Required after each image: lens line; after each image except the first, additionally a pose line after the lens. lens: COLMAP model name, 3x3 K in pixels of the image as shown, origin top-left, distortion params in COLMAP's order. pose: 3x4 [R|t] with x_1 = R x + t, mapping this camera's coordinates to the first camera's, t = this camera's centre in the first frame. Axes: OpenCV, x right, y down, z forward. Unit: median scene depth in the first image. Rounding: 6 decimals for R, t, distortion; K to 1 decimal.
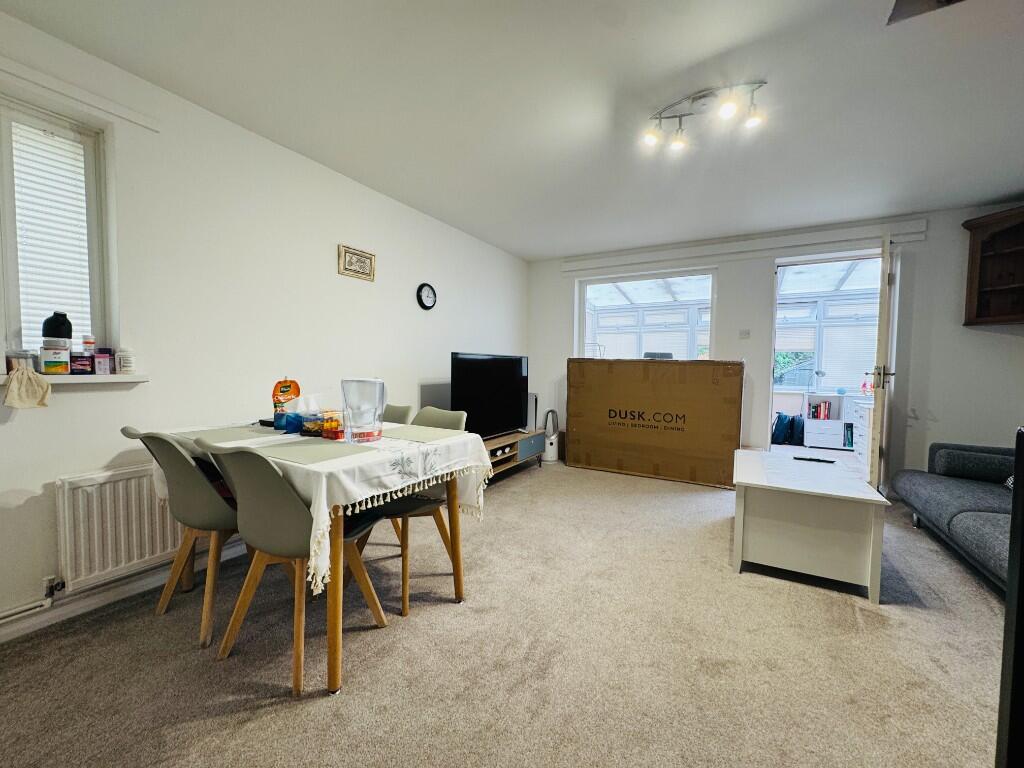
lens RADIAL K [[407.9, 0, 511.1], [0, 407.9, 382.9], [0, 0, 1]] dist [-0.000626, -0.000011]
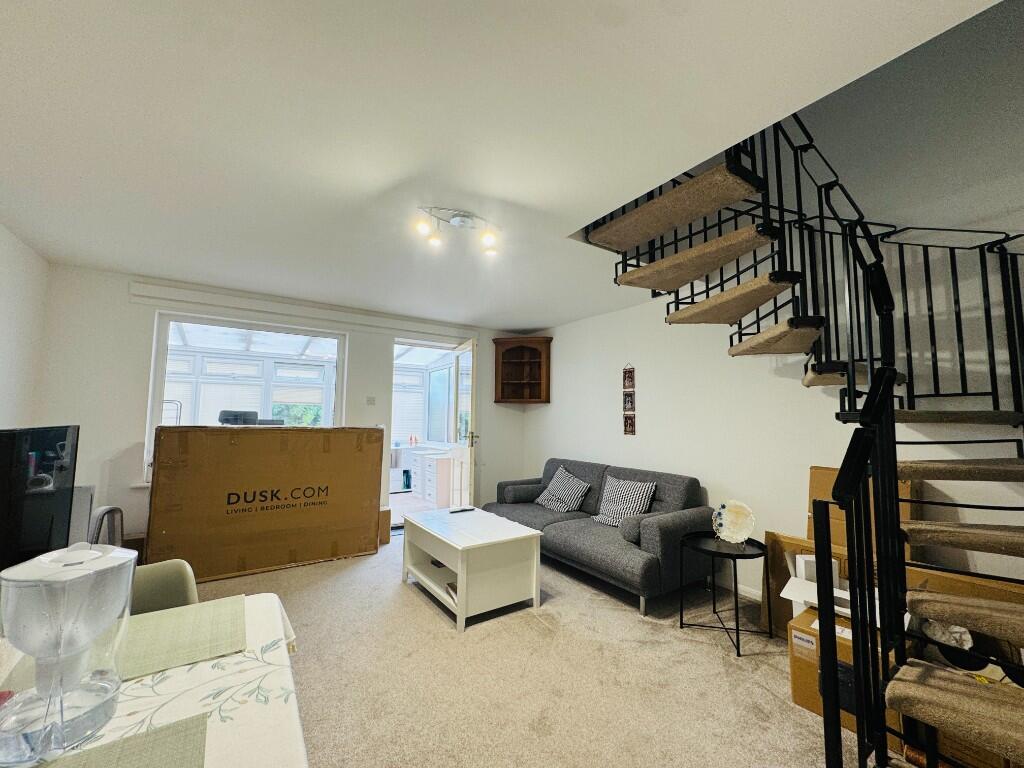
lens RADIAL K [[407.9, 0, 511.1], [0, 407.9, 382.9], [0, 0, 1]] dist [-0.000626, -0.000011]
pose [[0.447144, 0.068503, 0.891835, -0.234376], [0.035294, 0.994935, -0.094118, -0.054083], [-0.893765, 0.073561, 0.442461, 0.195138]]
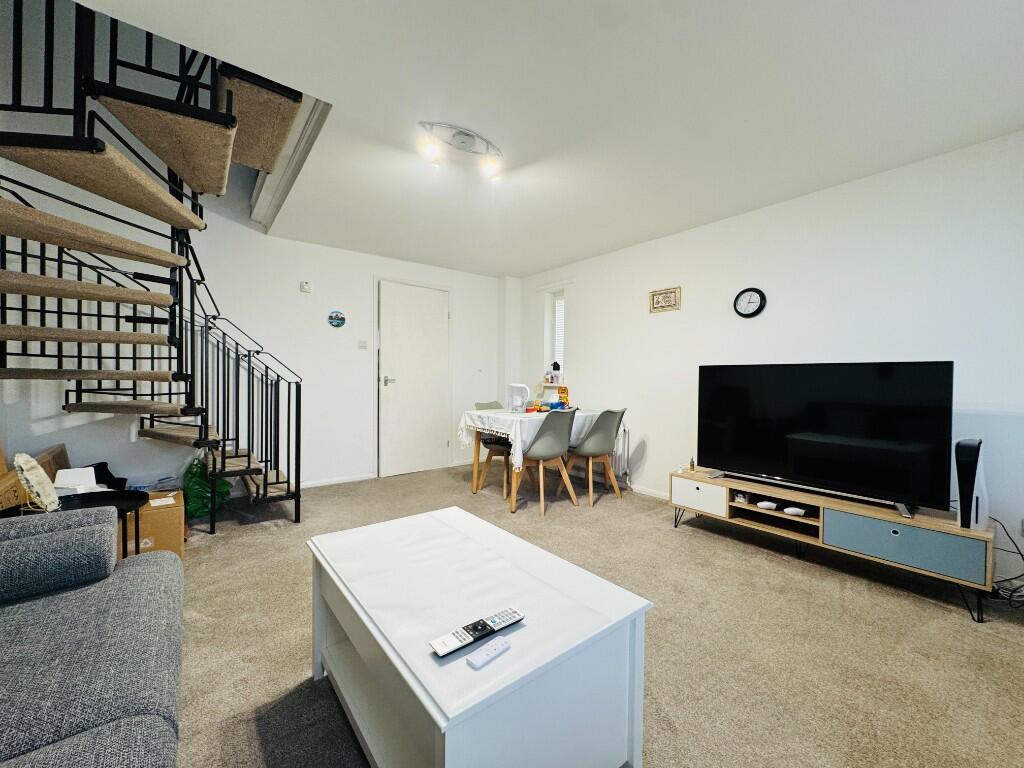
lens RADIAL K [[407.9, 0, 511.1], [0, 407.9, 382.9], [0, 0, 1]] dist [-0.000626, -0.000011]
pose [[-0.379339, -0.006492, -0.925235, 0.728362], [-0.058408, 0.998149, 0.016943, -0.022873], [0.923412, 0.060468, -0.379016, 0.792680]]
